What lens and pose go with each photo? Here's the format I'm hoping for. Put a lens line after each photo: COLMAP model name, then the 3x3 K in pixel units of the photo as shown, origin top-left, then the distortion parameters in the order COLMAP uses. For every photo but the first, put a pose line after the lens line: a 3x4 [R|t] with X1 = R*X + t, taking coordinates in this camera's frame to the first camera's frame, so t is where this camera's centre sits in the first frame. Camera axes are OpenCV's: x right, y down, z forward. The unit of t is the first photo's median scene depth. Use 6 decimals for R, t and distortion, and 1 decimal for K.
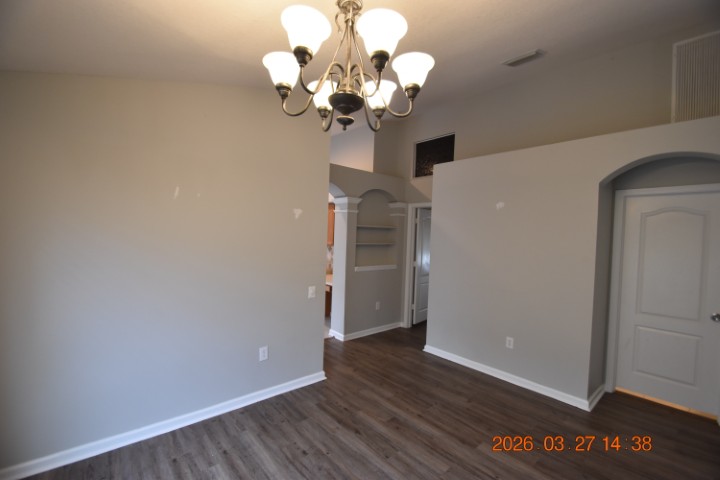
lens RADIAL K [[315.2, 0, 359.0], [0, 315.2, 240.1], [0, 0, 1]] dist [0.001742, -0.015099]
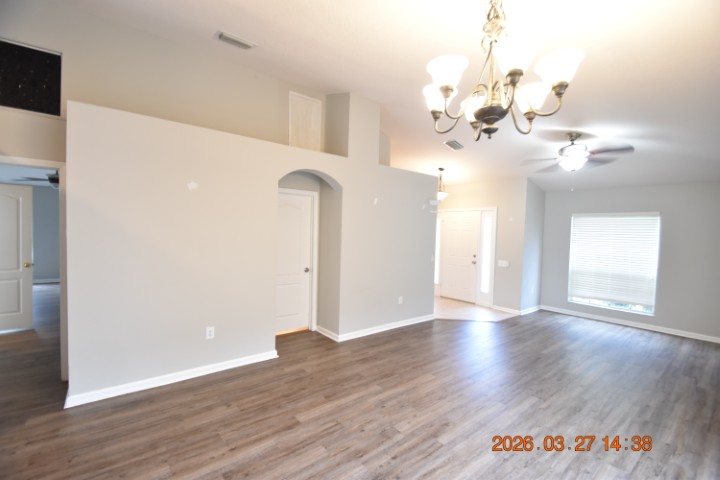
lens RADIAL K [[315.2, 0, 359.0], [0, 315.2, 240.1], [0, 0, 1]] dist [0.001742, -0.015099]
pose [[0.021435, -0.062877, 0.997791, -0.529989], [-0.015224, 0.997884, 0.063210, -0.026701], [-0.999654, -0.016545, 0.020432, 0.632760]]
